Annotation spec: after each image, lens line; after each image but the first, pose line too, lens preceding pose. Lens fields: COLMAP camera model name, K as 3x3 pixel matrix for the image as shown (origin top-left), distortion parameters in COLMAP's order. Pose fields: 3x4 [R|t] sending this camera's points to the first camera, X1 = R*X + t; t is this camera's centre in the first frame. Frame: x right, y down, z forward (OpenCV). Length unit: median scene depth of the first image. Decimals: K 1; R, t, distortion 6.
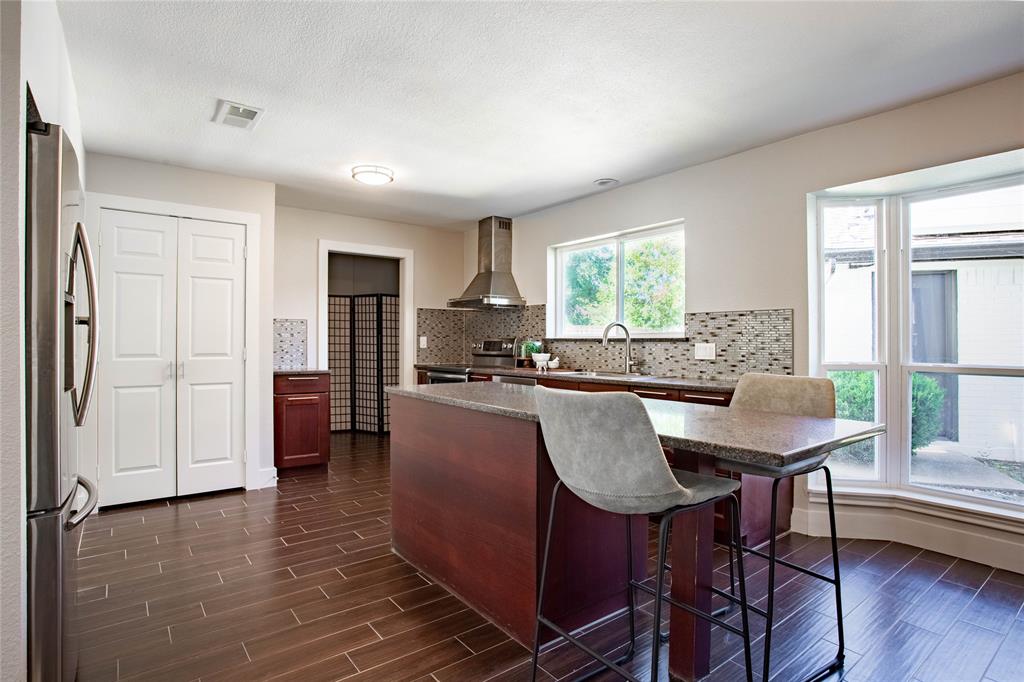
lens RADIAL K [[530.1, 0, 512.0], [0, 530.1, 341.0], [0, 0, 1]] dist [-0.023394, 0.000248]
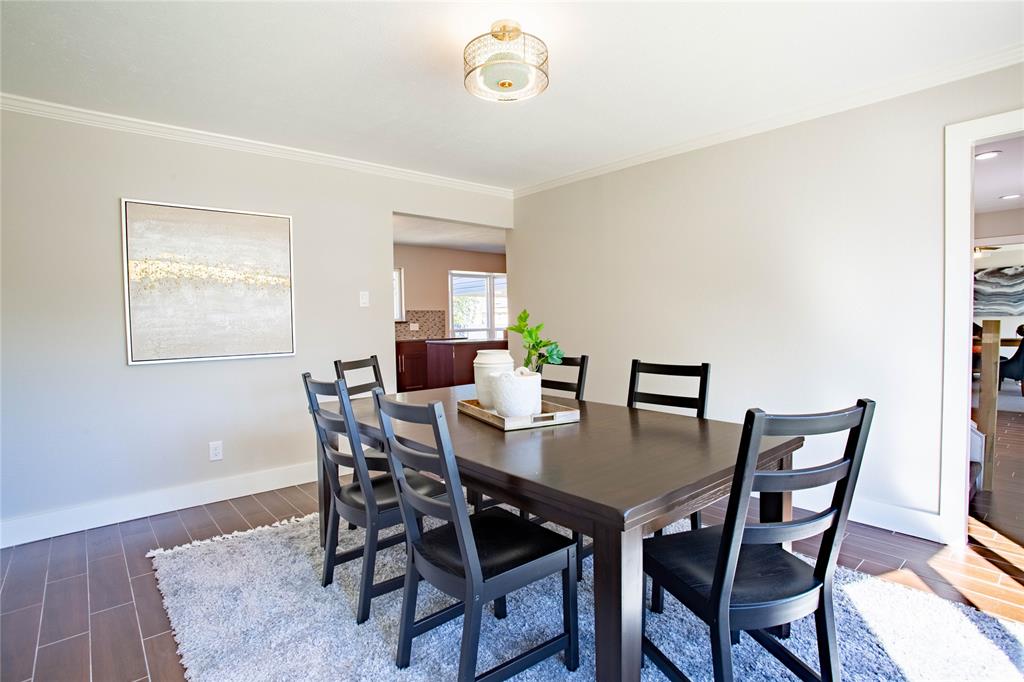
lens RADIAL K [[507.0, 0, 515.7], [0, 507.0, 337.6], [0, 0, 1]] dist [-0.065989, 0.029958]
pose [[-0.055262, -0.035544, 0.997839, -1.952157], [0.018467, 0.999159, 0.036613, -0.007751], [-0.998301, 0.020450, -0.054559, 0.676517]]
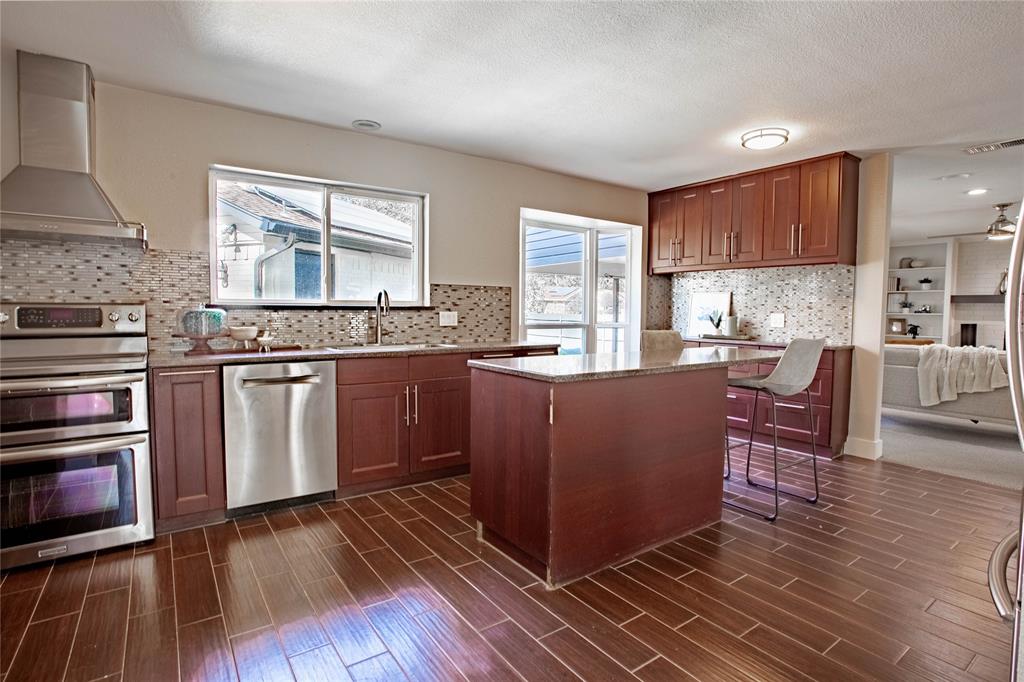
lens RADIAL K [[507.0, 0, 515.7], [0, 507.0, 337.6], [0, 0, 1]] dist [-0.065989, 0.029958]
pose [[0.046245, -0.055193, 0.997404, -0.733234], [-0.008452, 0.998415, 0.055641, -0.001929], [-0.998894, -0.011003, 0.045705, 0.812059]]
